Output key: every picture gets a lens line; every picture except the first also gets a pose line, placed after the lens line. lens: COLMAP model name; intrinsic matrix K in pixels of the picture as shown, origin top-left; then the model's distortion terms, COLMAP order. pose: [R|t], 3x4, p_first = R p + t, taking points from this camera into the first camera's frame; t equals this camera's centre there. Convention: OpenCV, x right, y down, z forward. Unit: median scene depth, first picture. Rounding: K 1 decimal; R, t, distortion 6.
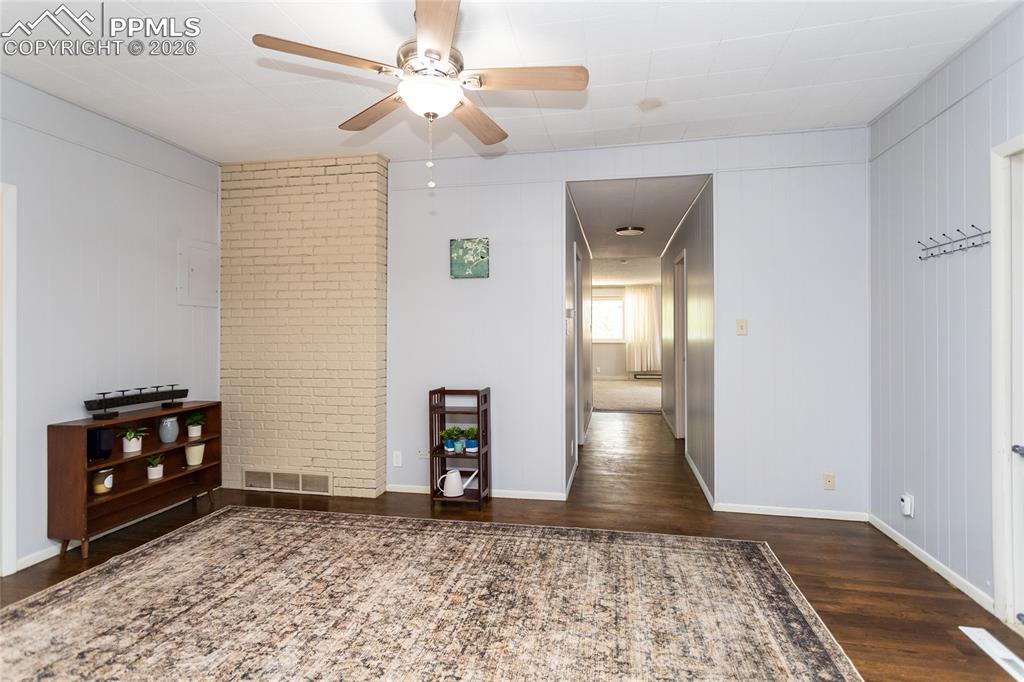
lens RADIAL K [[502.1, 0, 512.5], [0, 502.1, 332.4], [0, 0, 1]] dist [0.007823, 0.001091]
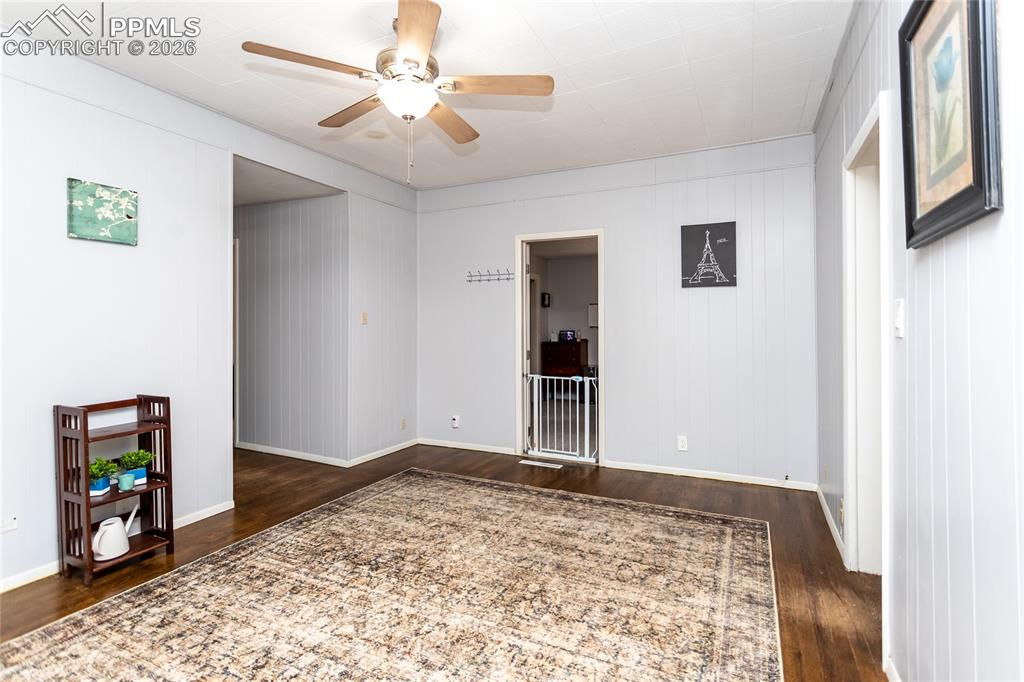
lens RADIAL K [[502.1, 0, 520.6], [0, 502.1, 323.8], [0, 0, 1]] dist [0.007823, 0.001091]
pose [[0.238789, 0.001228, 0.971071, -0.832209], [0.001616, 0.999997, -0.001662, 0.009630], [-0.971070, 0.001966, 0.238786, 0.363791]]
